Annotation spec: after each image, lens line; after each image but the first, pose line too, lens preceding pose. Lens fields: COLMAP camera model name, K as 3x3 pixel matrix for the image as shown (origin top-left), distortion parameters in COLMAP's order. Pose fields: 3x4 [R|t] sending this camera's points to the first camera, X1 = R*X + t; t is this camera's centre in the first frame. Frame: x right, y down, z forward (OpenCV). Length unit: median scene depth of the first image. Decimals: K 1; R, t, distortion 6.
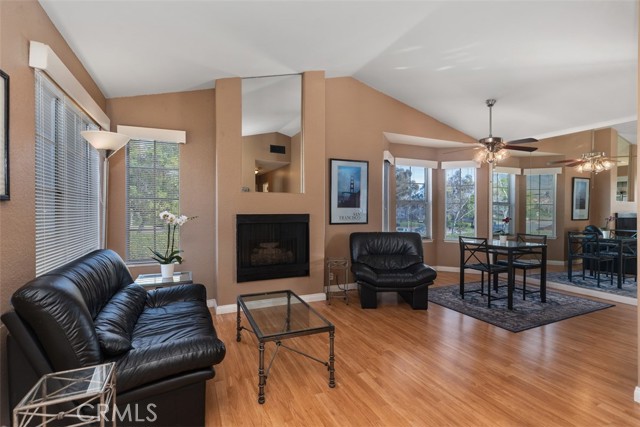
lens RADIAL K [[306.2, 0, 320.0], [0, 306.2, 213.5], [0, 0, 1]] dist [0.000358, 0.000027]
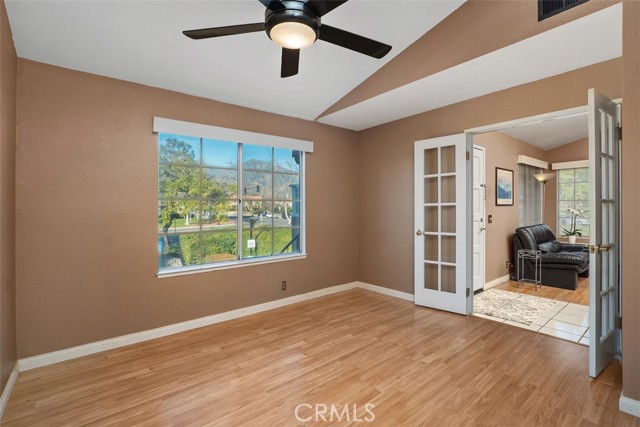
lens RADIAL K [[288.1, 0, 320.4], [0, 288.1, 210.8], [0, 0, 1]] dist [-0.000424, -0.000235]
pose [[0.266873, 0.005910, -0.963714, 0.585261], [0.000635, 0.999980, 0.006308, 0.001028], [0.963731, -0.002296, 0.266864, -0.749248]]
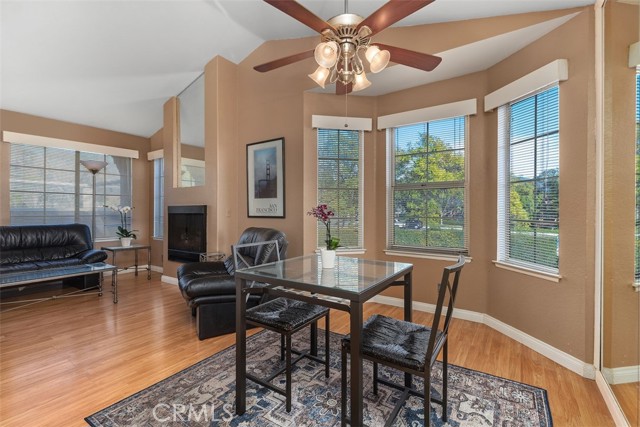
lens RADIAL K [[288.1, 0, 320.4], [0, 288.1, 210.8], [0, 0, 1]] dist [-0.000424, -0.000235]
pose [[0.522011, -0.000955, -0.852938, 0.936453], [-0.009336, 0.999933, -0.006833, 0.021877], [0.852887, 0.011530, 0.521967, 0.797892]]
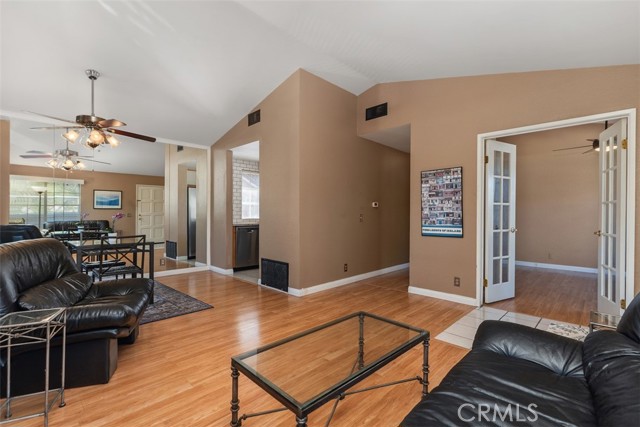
lens RADIAL K [[293.9, 0, 315.7], [0, 293.9, 213.7], [0, 0, 1]] dist [-0.000374, -0.000230]
pose [[-0.361394, -0.005384, 0.932398, -0.427127], [0.004576, 0.999961, 0.007547, 0.011092], [-0.932402, 0.006994, -0.361355, 0.766145]]
